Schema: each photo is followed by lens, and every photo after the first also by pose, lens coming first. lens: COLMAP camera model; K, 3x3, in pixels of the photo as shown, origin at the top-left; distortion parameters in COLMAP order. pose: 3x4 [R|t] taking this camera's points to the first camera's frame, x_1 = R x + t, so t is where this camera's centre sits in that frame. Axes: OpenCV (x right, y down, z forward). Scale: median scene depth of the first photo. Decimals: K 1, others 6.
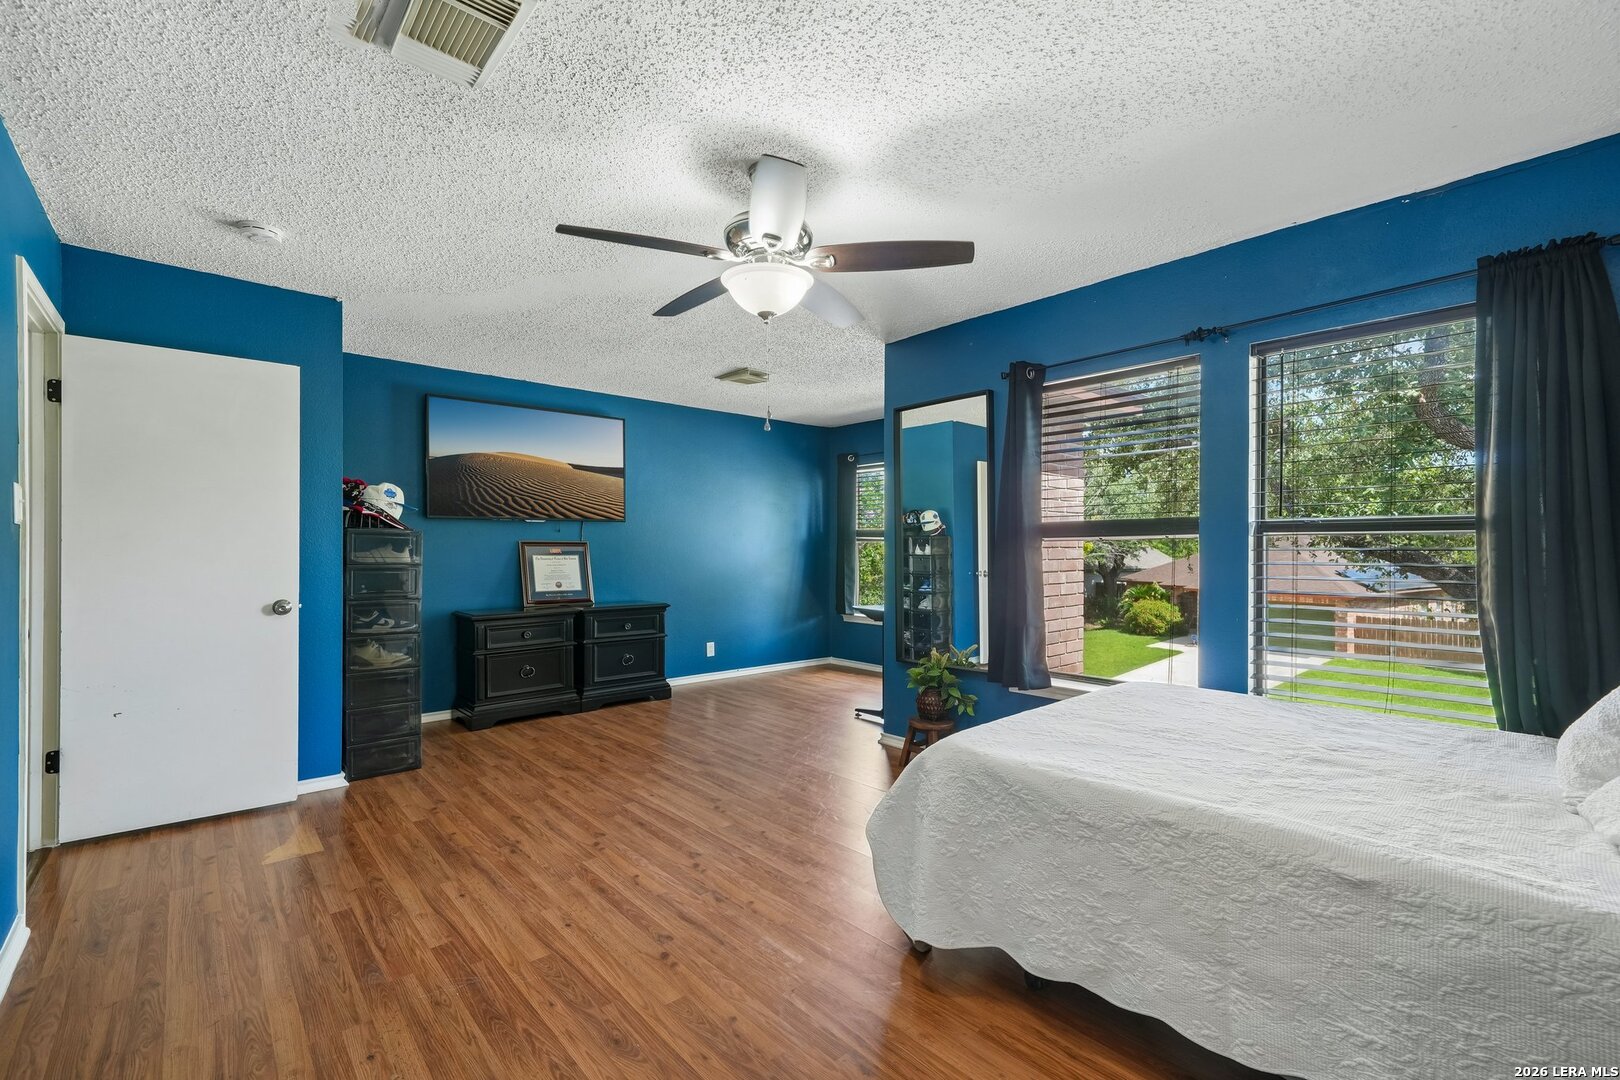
lens RADIAL K [[695.1, 0, 810.9], [0, 695.1, 546.4], [0, 0, 1]] dist [0.000817, 0.002747]
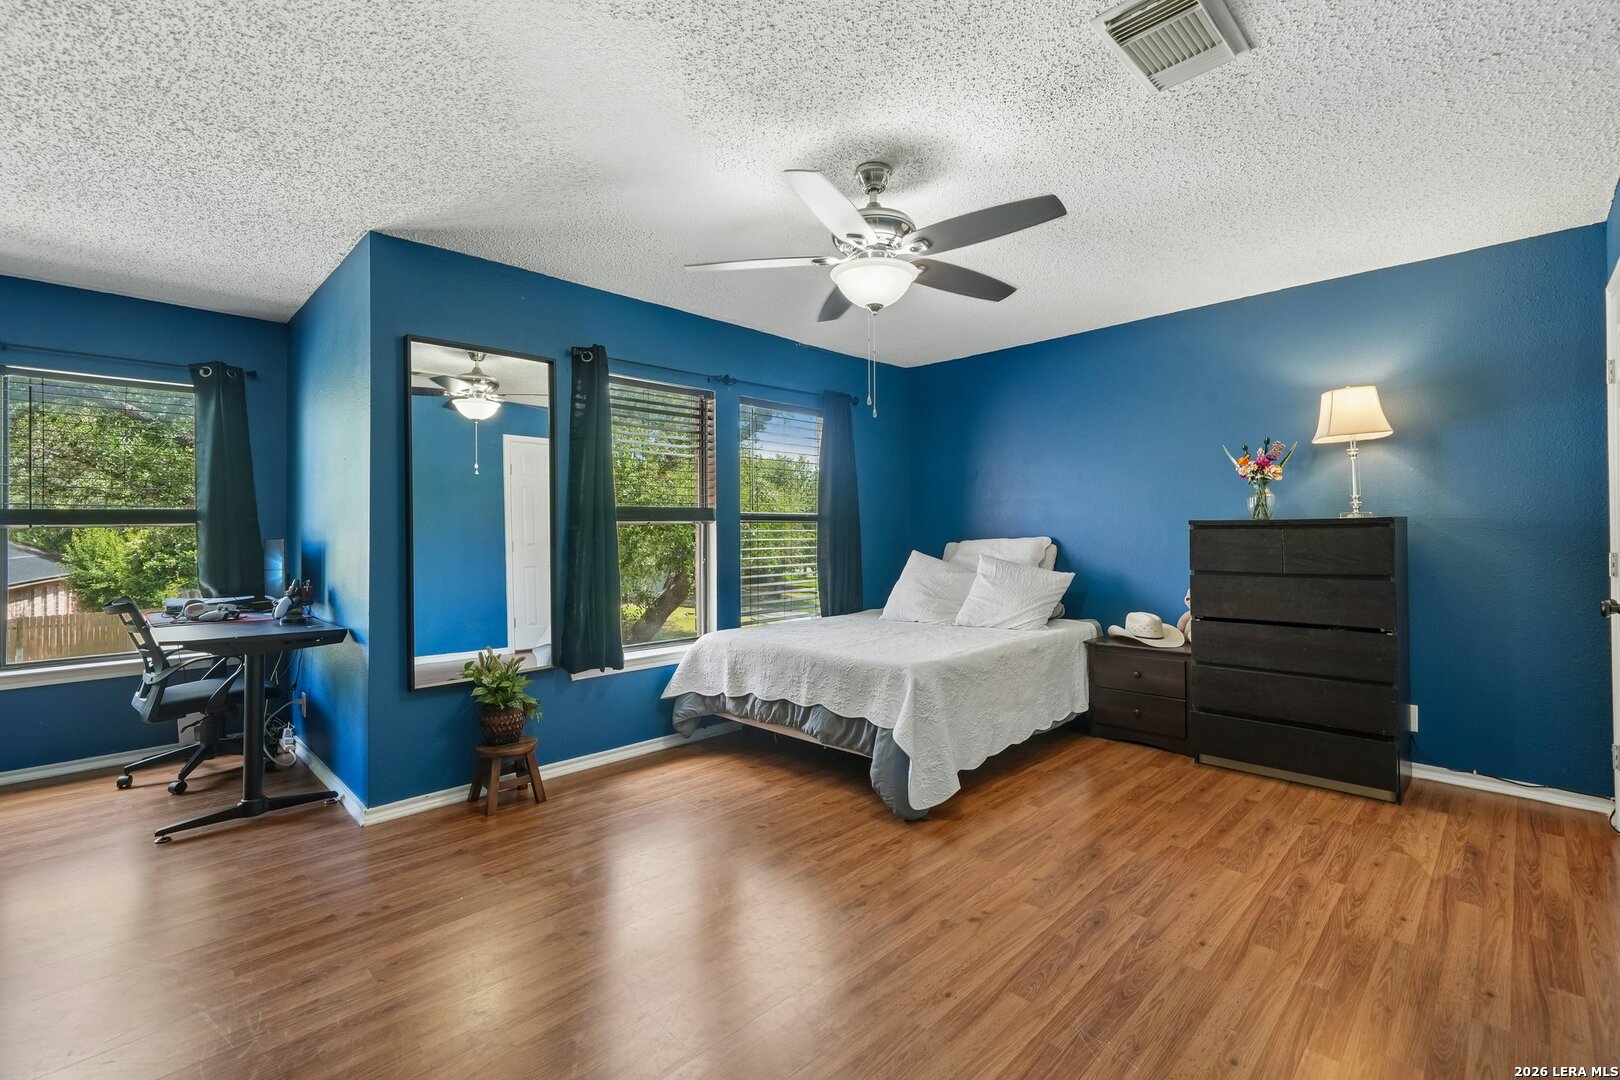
lens RADIAL K [[695.1, 0, 811.1], [0, 695.1, 529.8], [0, 0, 1]] dist [0.000817, 0.002747]
pose [[-0.037960, 0.002122, 0.999277, -1.154663], [0.004924, 0.999986, -0.001936, 0.005154], [-0.999267, 0.004847, -0.037970, 1.190147]]
